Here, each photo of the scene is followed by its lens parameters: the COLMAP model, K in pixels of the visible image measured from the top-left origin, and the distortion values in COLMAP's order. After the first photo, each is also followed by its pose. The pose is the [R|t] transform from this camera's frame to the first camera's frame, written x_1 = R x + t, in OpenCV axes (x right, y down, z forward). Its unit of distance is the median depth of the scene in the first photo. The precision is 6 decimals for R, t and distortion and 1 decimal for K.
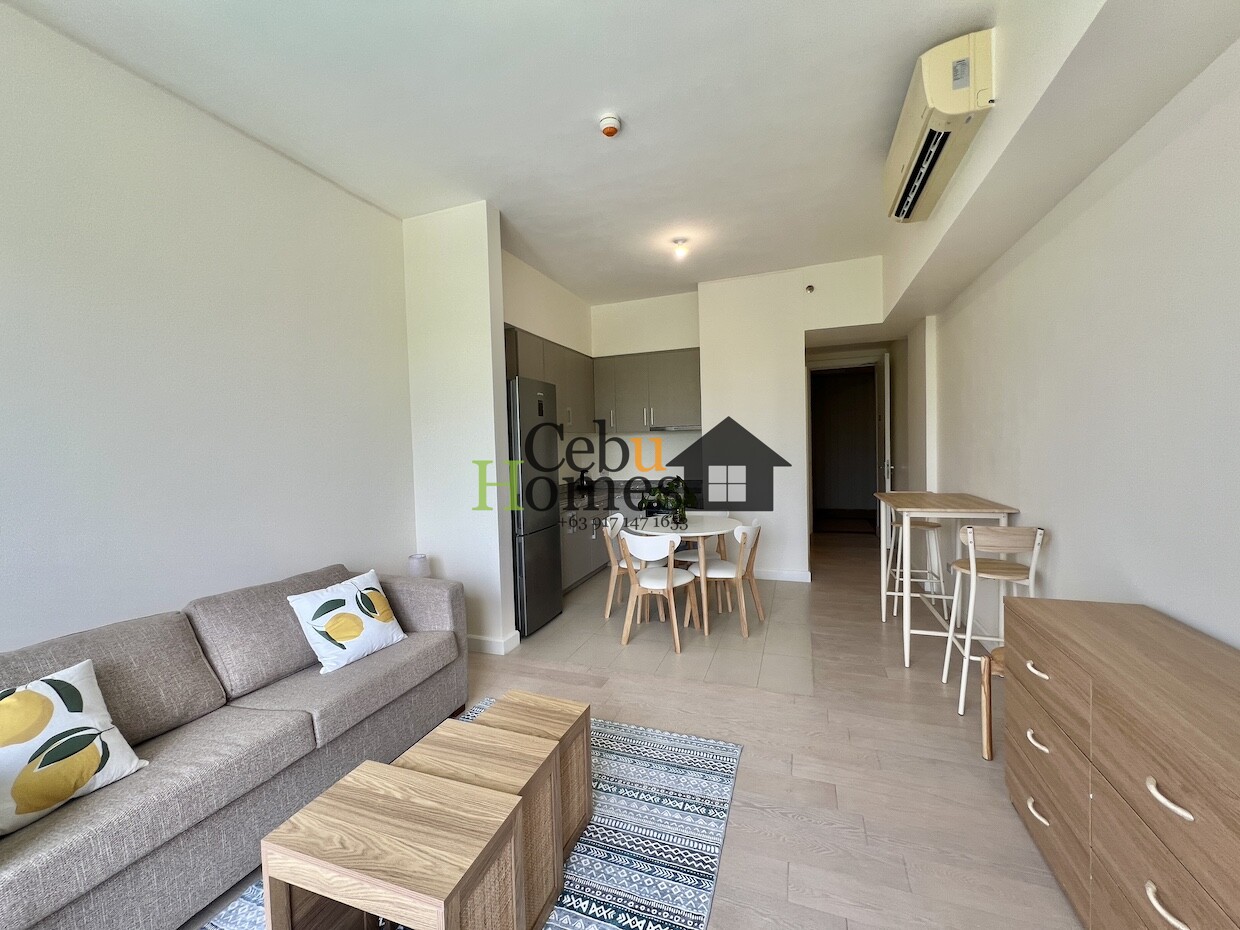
lens RADIAL K [[497.0, 0, 616.4], [0, 497.0, 464.1], [0, 0, 1]] dist [-0.001490, 0.000119]
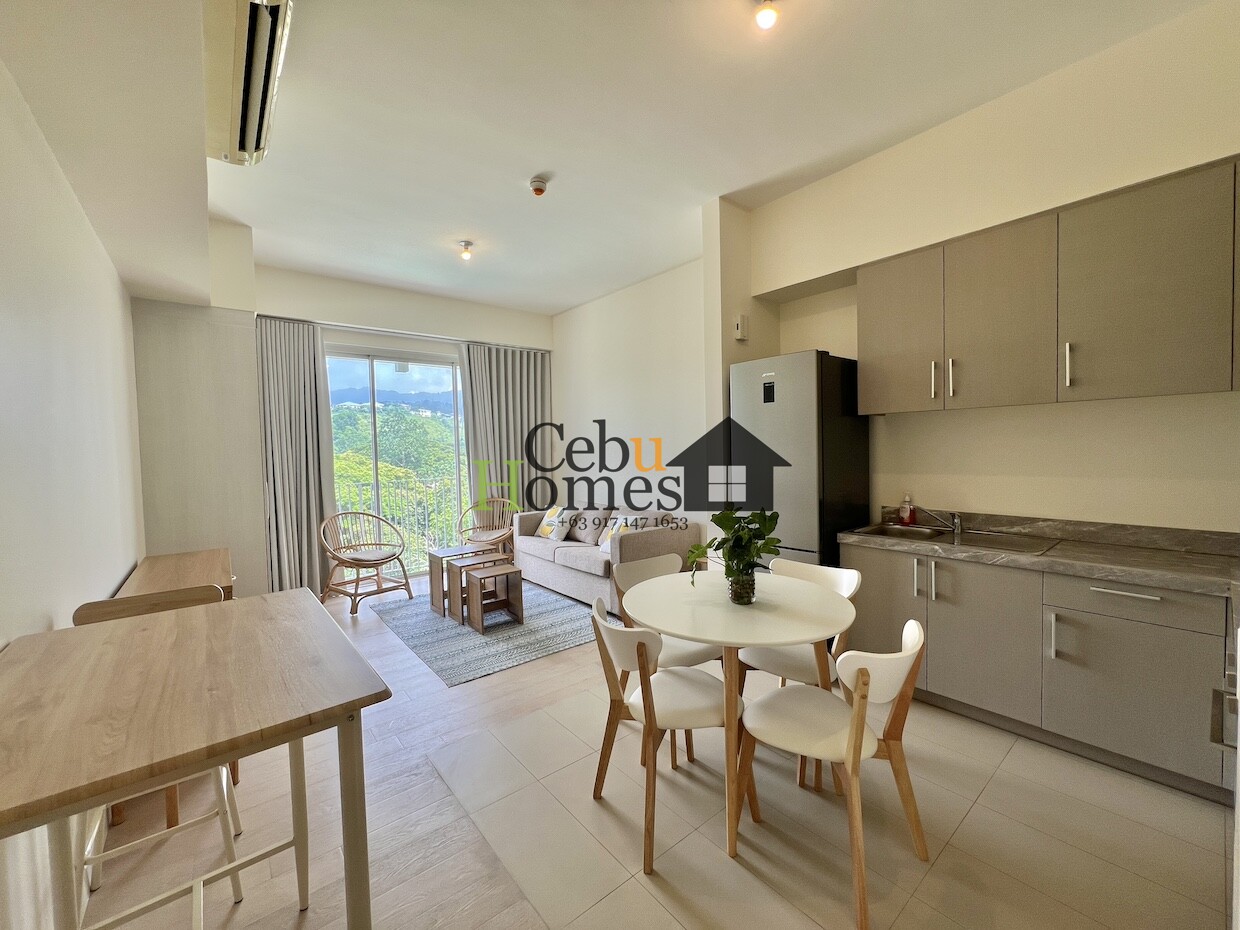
lens RADIAL K [[495.9, 0, 617.6], [0, 495.9, 464.5], [0, 0, 1]] dist [-0.001590, 0.000398]
pose [[-0.505428, 0.074126, -0.859679, 1.099289], [0.006156, 0.996588, 0.082312, -0.110522], [0.862847, 0.036310, -0.504159, 2.011225]]
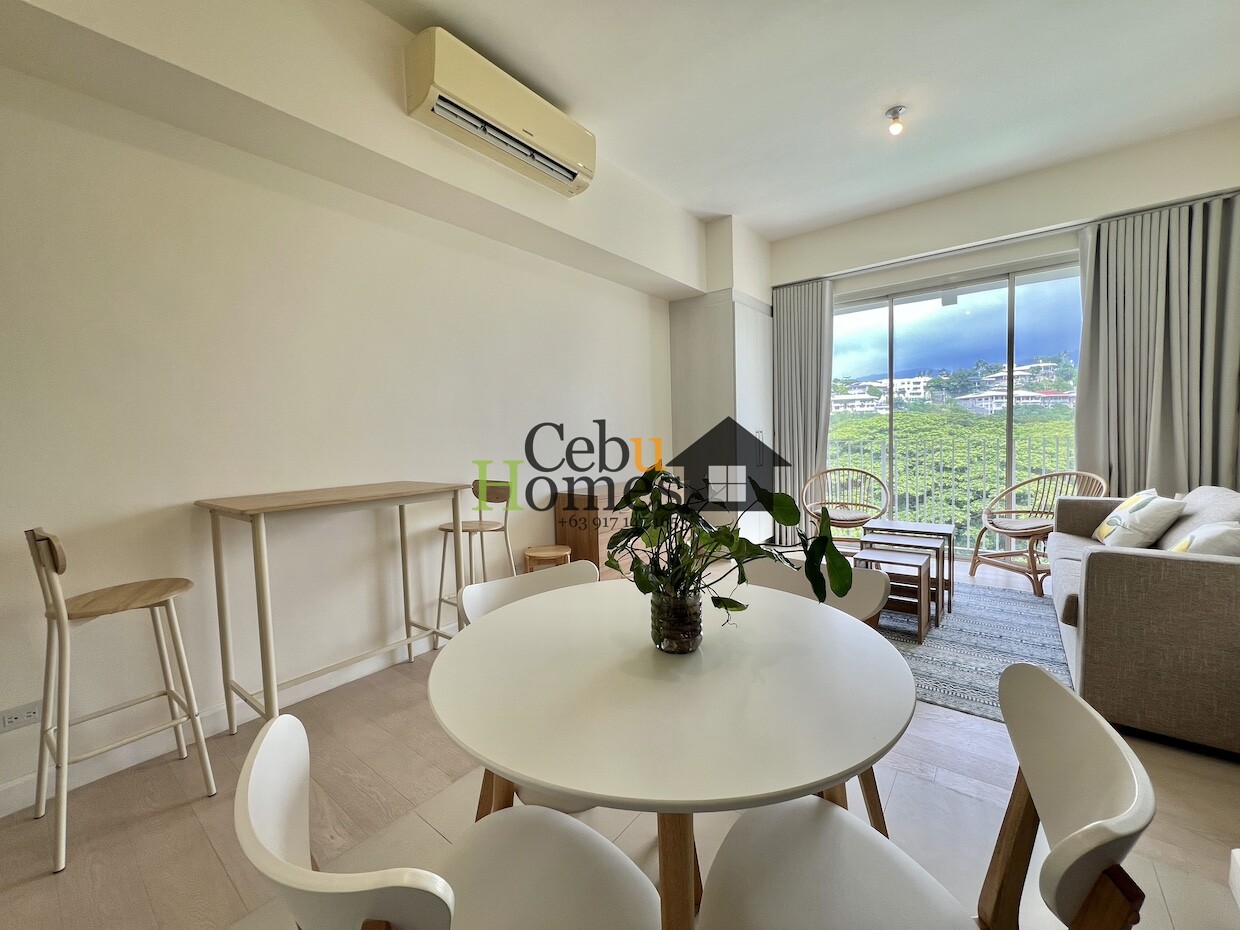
lens RADIAL K [[497.0, 0, 617.0], [0, 497.0, 464.1], [0, 0, 1]] dist [-0.001233, -0.000118]
pose [[-0.949256, 0.043365, 0.311501, 0.123103], [0.073342, 0.993664, 0.085169, 0.001147], [-0.305834, 0.103693, -0.946421, 2.178786]]
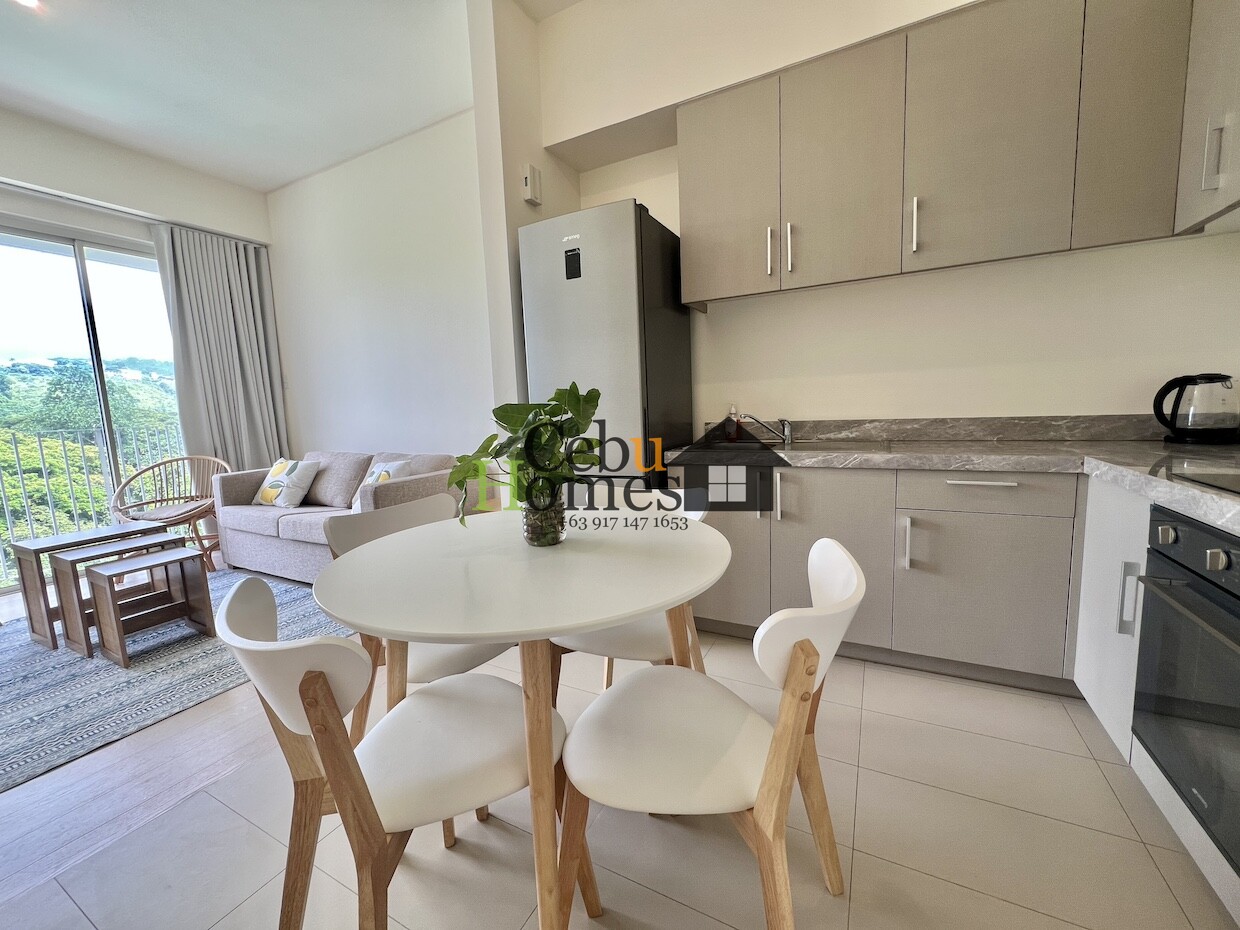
lens RADIAL K [[497.0, 0, 617.0], [0, 497.0, 464.1], [0, 0, 1]] dist [-0.001233, -0.000118]
pose [[-0.131503, 0.154953, -0.979130, 0.722424], [0.007761, 0.987839, 0.155289, 0.043276], [0.991285, 0.012822, -0.131107, 1.898017]]
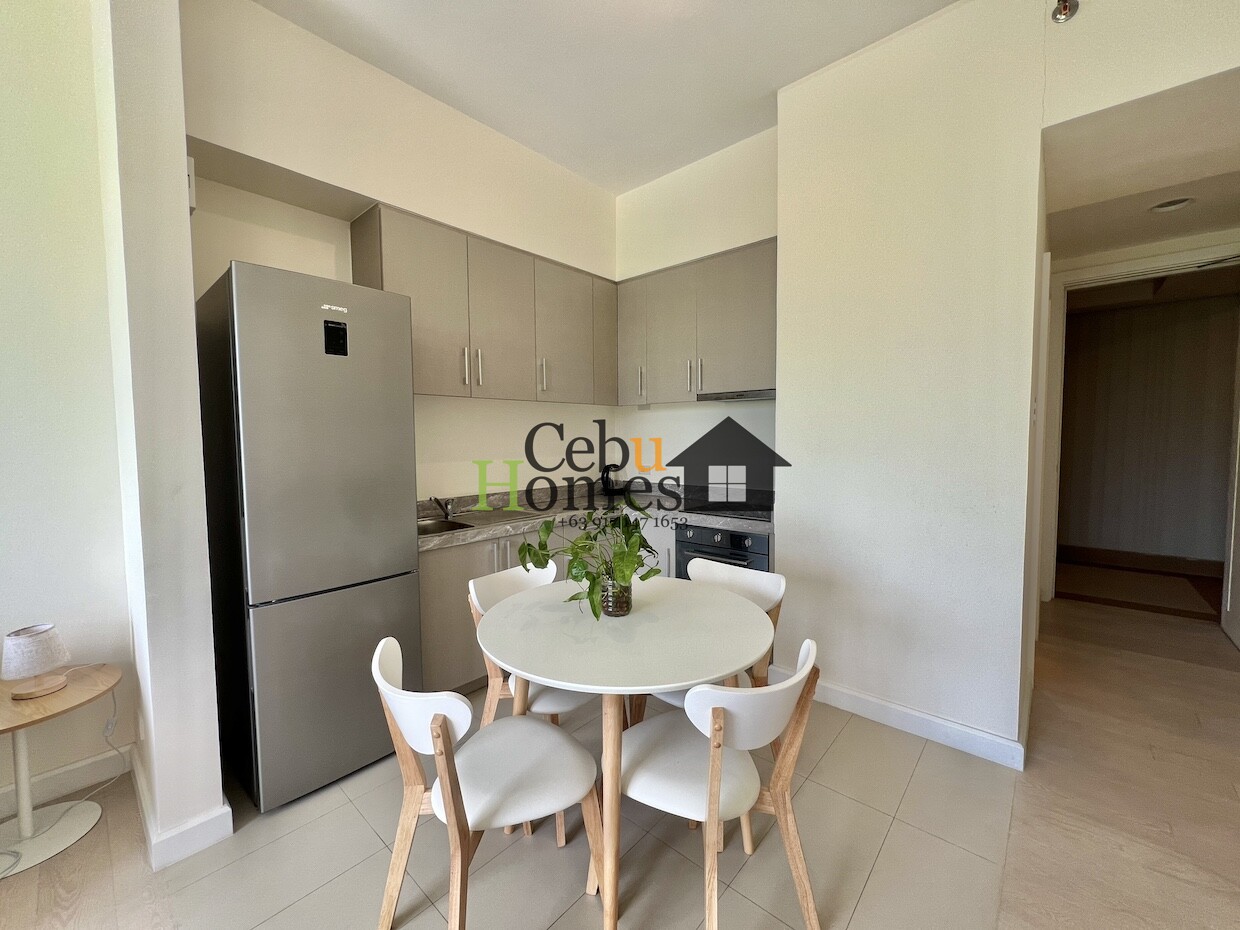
lens RADIAL K [[494.9, 0, 622.1], [0, 494.9, 463.9], [0, 0, 1]] dist [-0.001389, -0.000218]
pose [[0.930917, 0.044973, -0.362452, 0.471073], [-0.035599, 0.998837, 0.032502, -0.027824], [0.363492, -0.017353, 0.931436, 1.089027]]
